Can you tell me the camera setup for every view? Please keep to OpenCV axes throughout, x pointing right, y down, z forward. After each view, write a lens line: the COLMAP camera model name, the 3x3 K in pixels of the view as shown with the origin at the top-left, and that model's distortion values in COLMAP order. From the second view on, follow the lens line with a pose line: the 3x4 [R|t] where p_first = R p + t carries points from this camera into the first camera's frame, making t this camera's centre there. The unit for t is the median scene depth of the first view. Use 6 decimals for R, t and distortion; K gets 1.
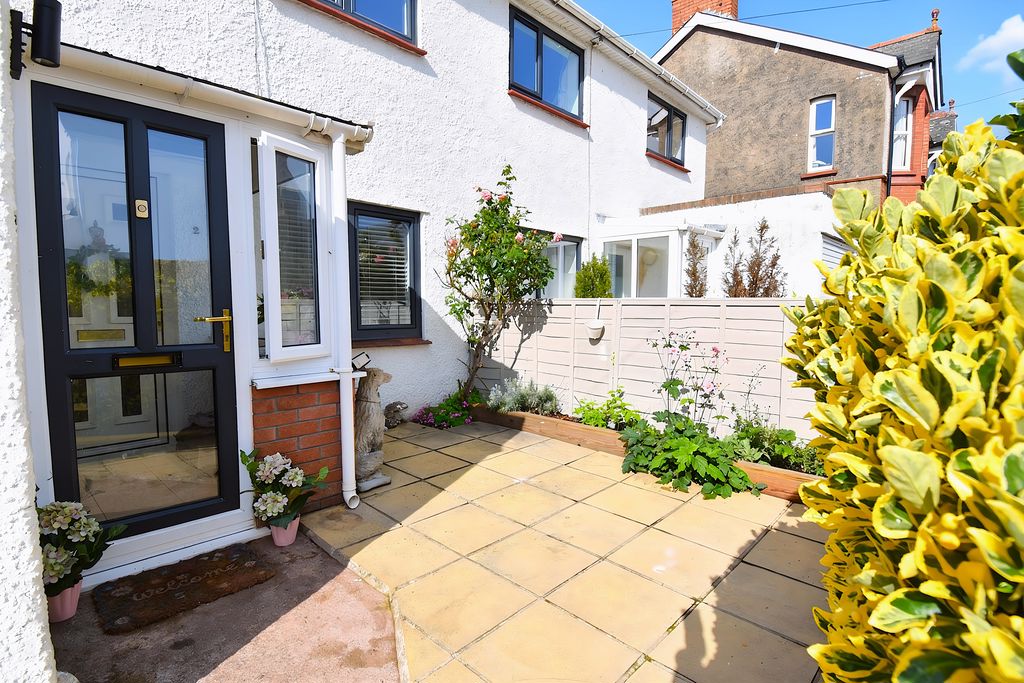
lens RADIAL K [[496.4, 0, 511.9], [0, 496.4, 339.7], [0, 0, 1]] dist [0.000717, 0.000052]
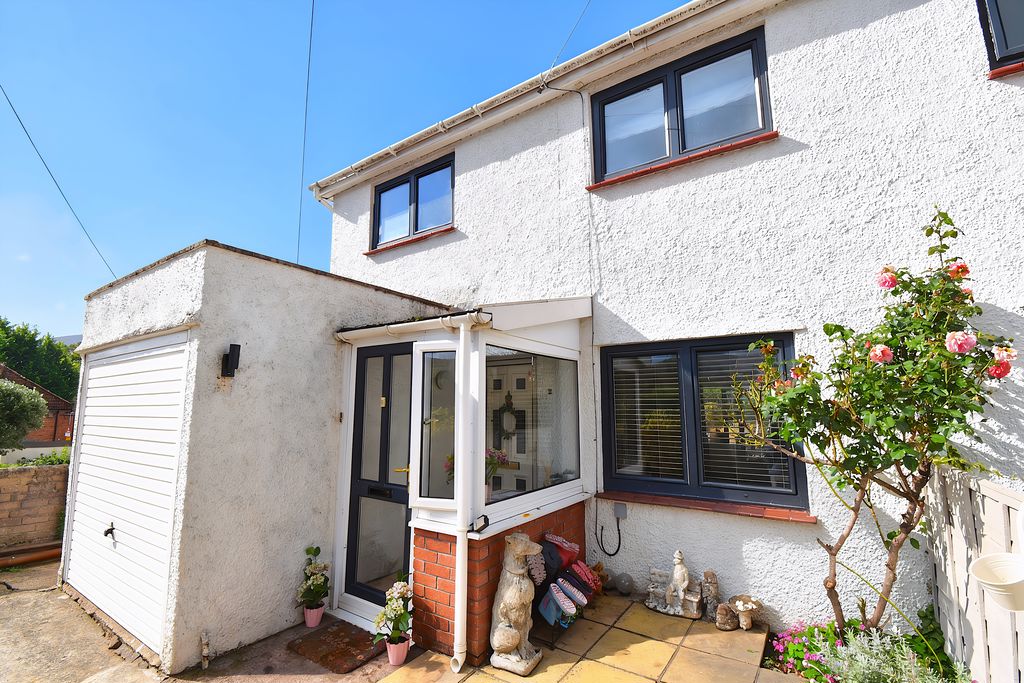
lens RADIAL K [[456.1, 0, 510.5], [0, 456.1, 344.7], [0, 0, 1]] dist [0.002604, -0.011540]
pose [[0.177955, -0.144679, -0.973345, 0.392621], [-0.066725, 0.985082, -0.158623, -0.100895], [0.981774, 0.093174, 0.165646, 0.481173]]
